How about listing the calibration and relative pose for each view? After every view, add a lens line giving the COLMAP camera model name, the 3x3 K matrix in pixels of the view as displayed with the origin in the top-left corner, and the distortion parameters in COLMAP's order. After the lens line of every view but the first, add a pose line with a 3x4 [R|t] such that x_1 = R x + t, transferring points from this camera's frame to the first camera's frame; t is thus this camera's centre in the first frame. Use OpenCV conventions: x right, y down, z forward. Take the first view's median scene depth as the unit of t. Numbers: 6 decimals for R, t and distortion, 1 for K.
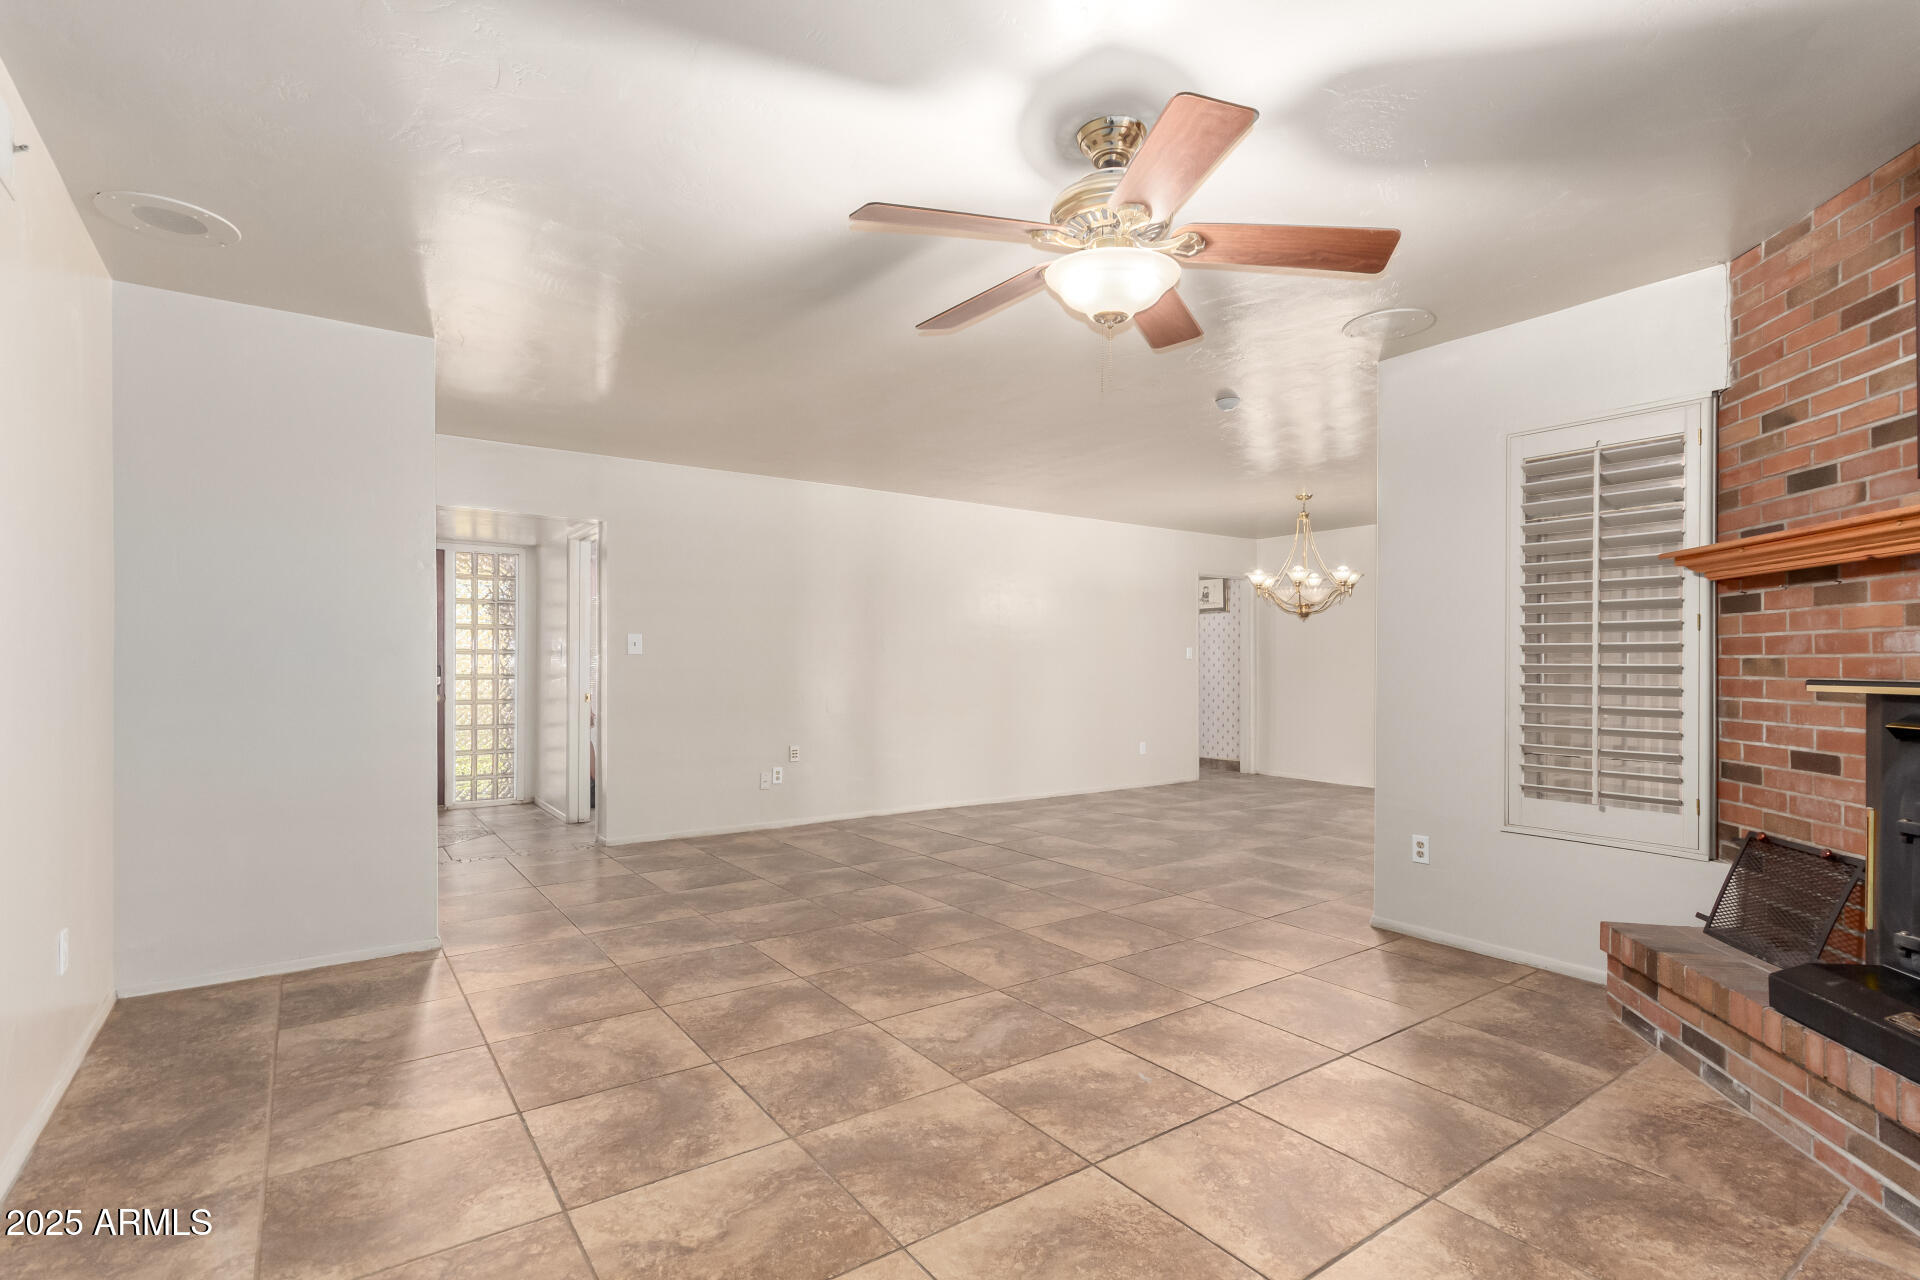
lens RADIAL K [[902.8, 0, 967.2], [0, 902.8, 660.6], [0, 0, 1]] dist [0.007246, -0.002063]
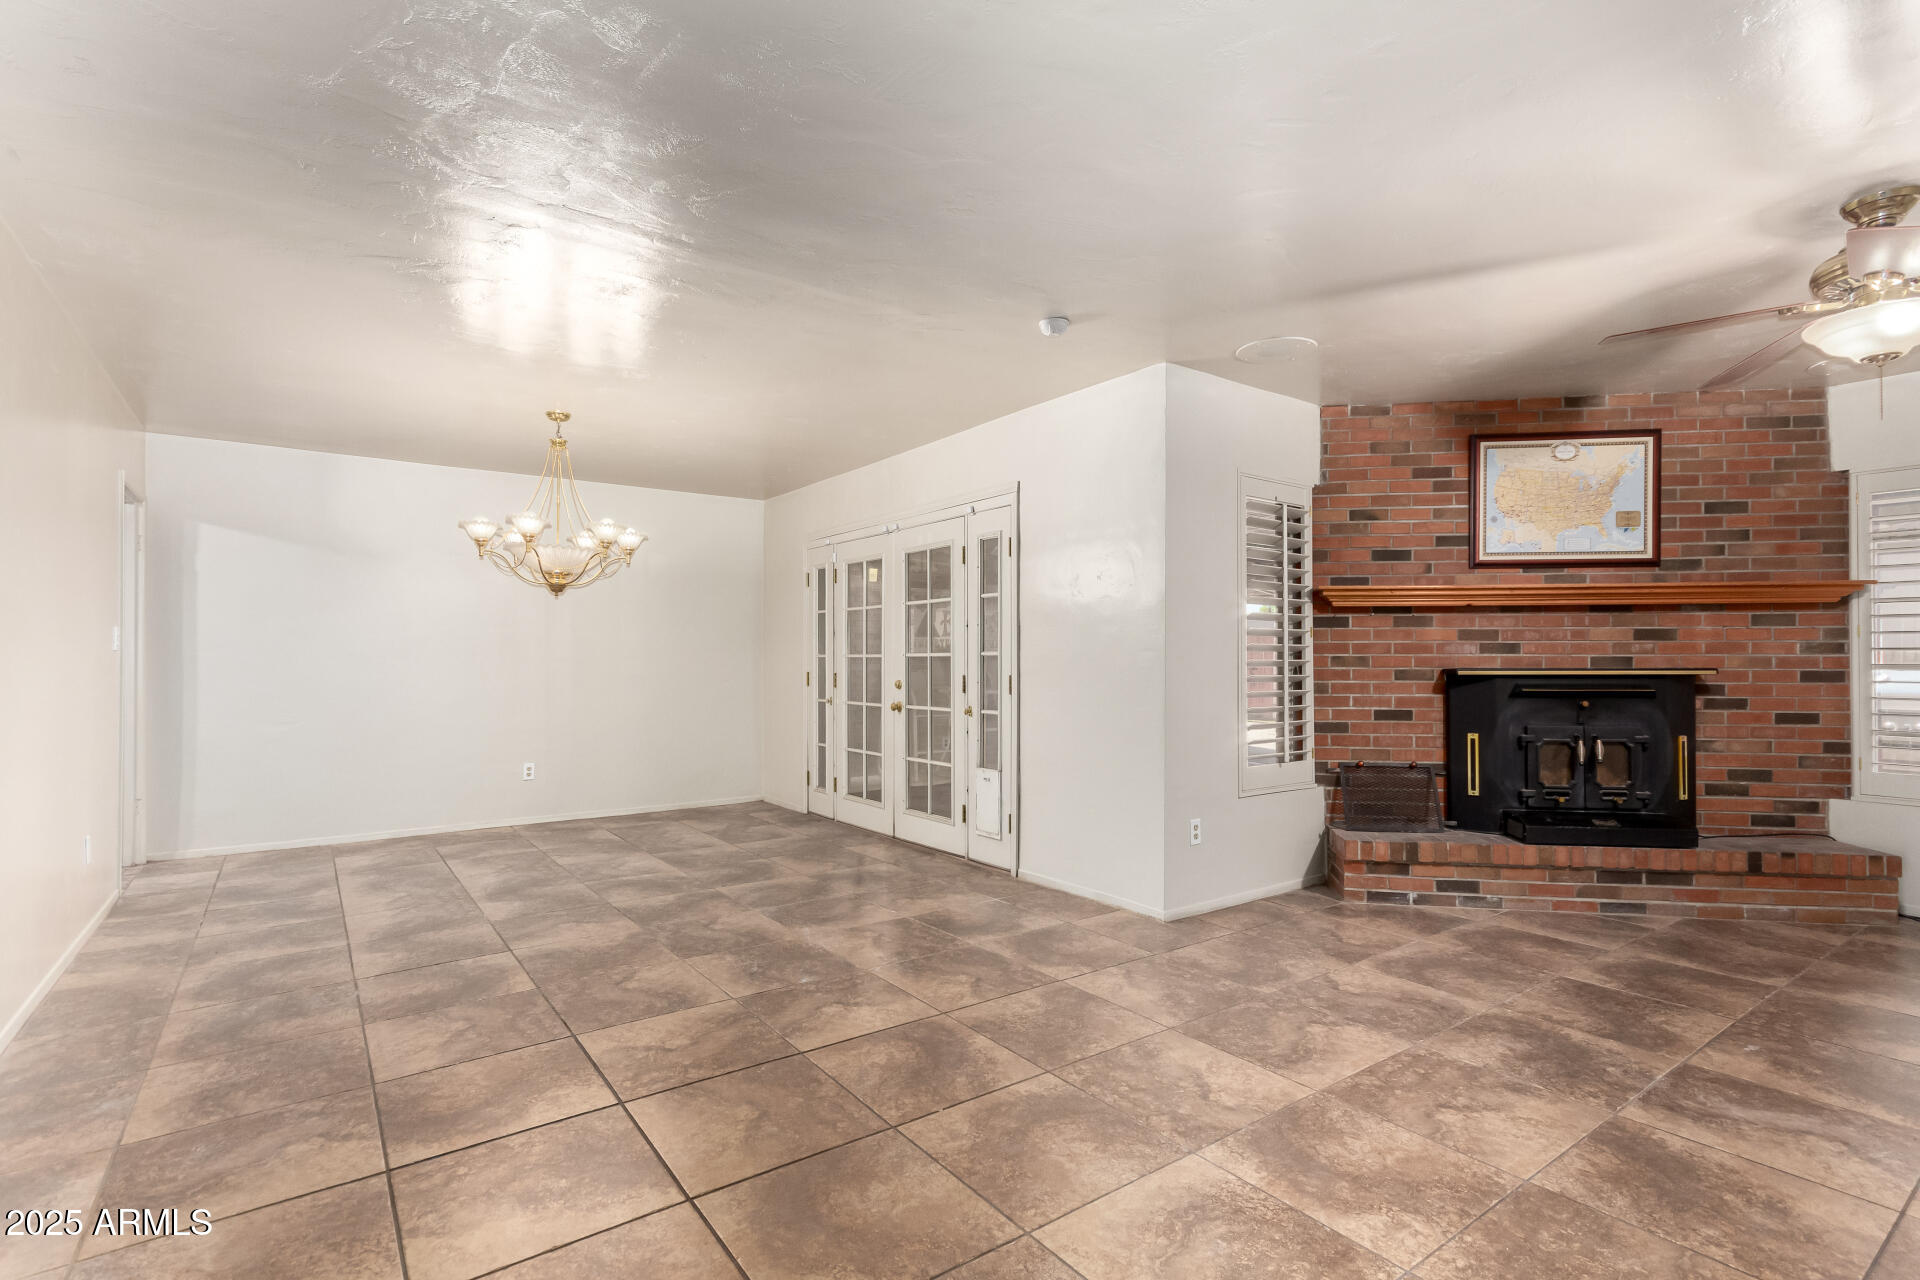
lens RADIAL K [[902.8, 0, 965.7], [0, 902.8, 651.9], [0, 0, 1]] dist [0.007246, -0.002063]
pose [[-0.001272, 0.010780, 0.999941, -0.798315], [-0.003599, 0.999935, -0.010785, 0.009969], [-0.999993, -0.003613, -0.001233, 1.761736]]
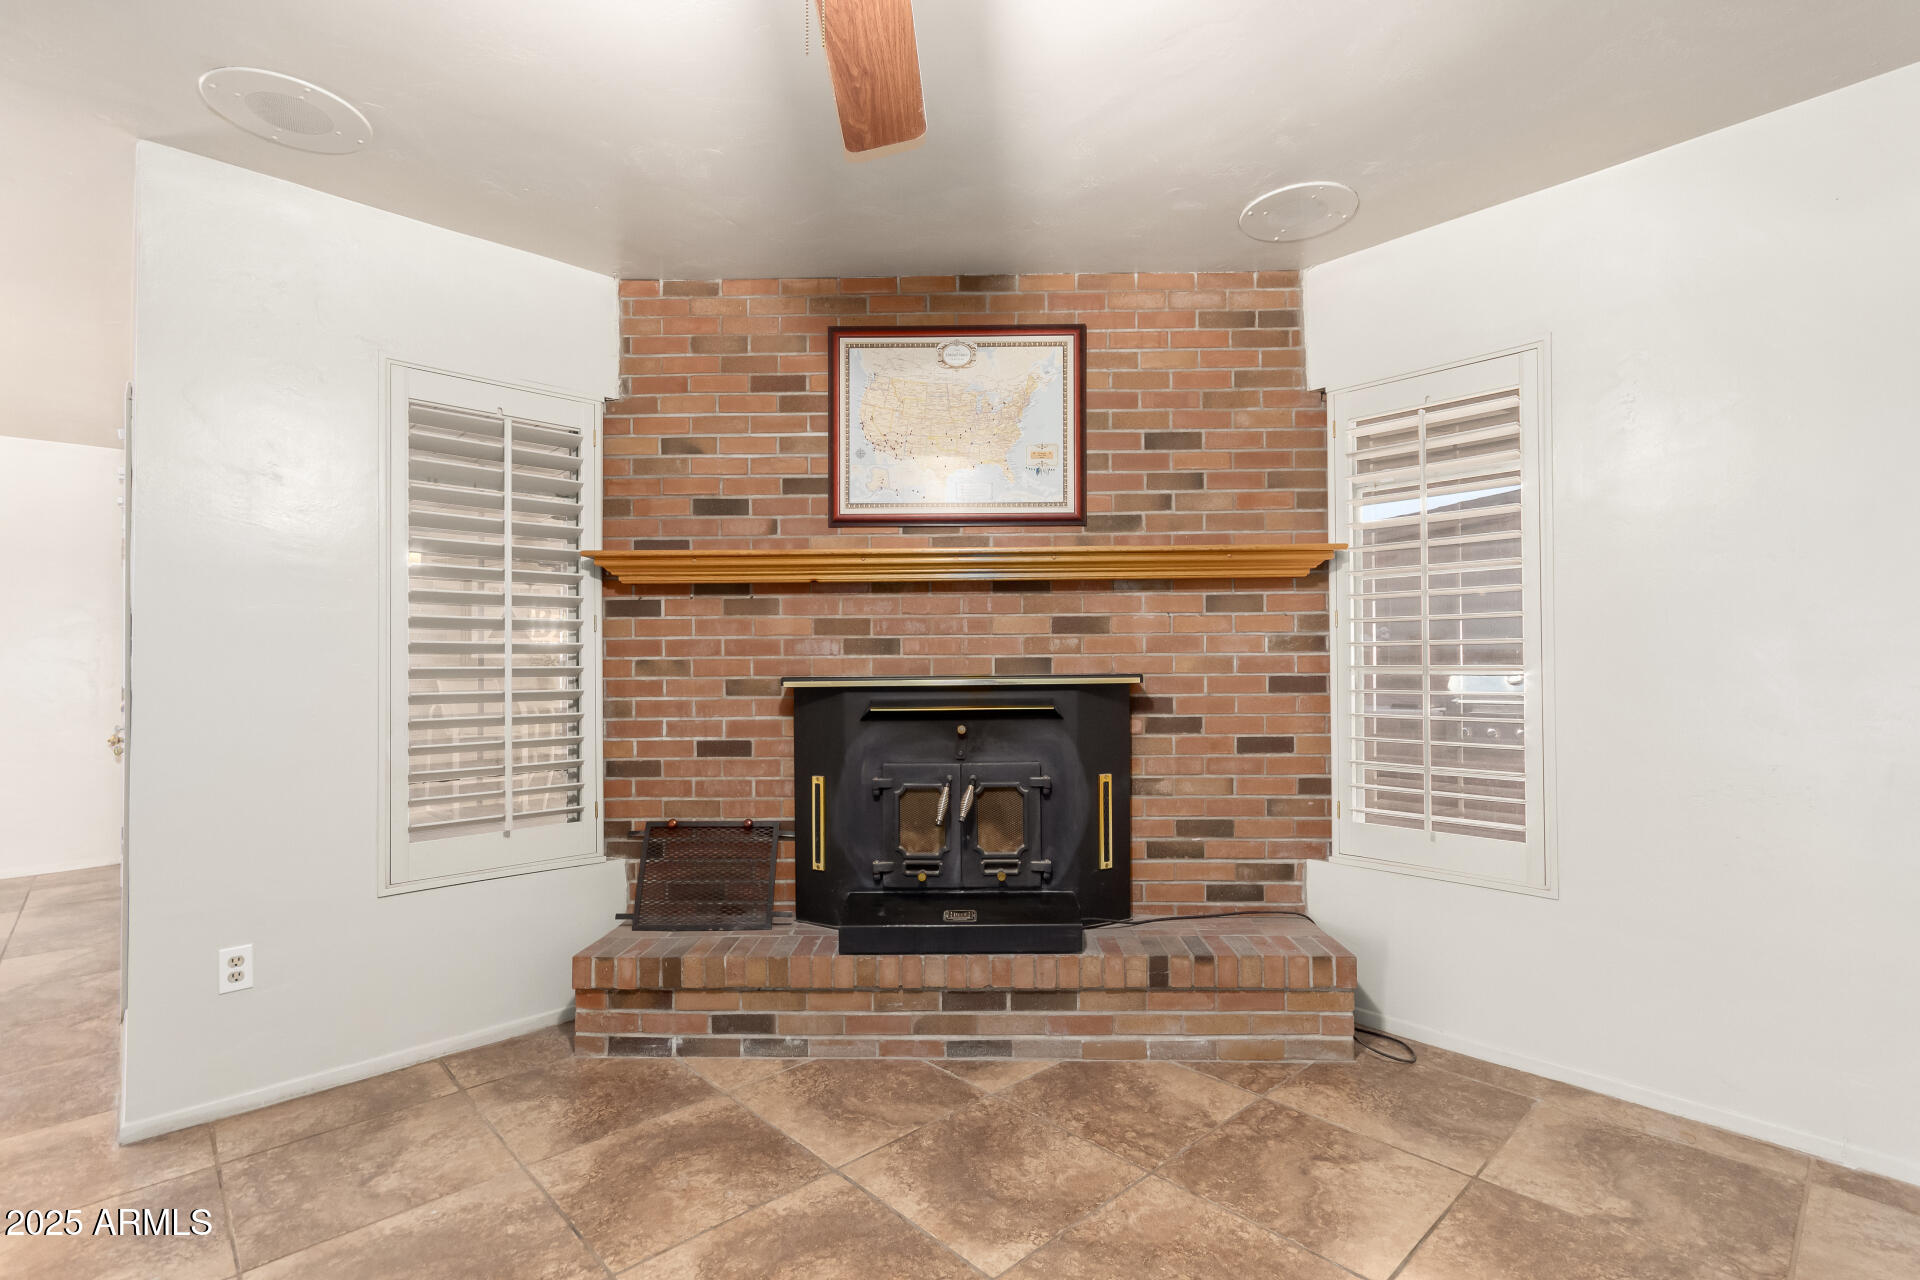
lens RADIAL K [[902.8, 0, 955.6], [0, 902.8, 645.7], [0, 0, 1]] dist [0.007246, -0.002063]
pose [[-0.129407, 0.013002, 0.991506, -0.254409], [0.004769, 0.999911, -0.012490, -0.004514], [-0.991580, 0.003112, -0.129457, 0.818164]]
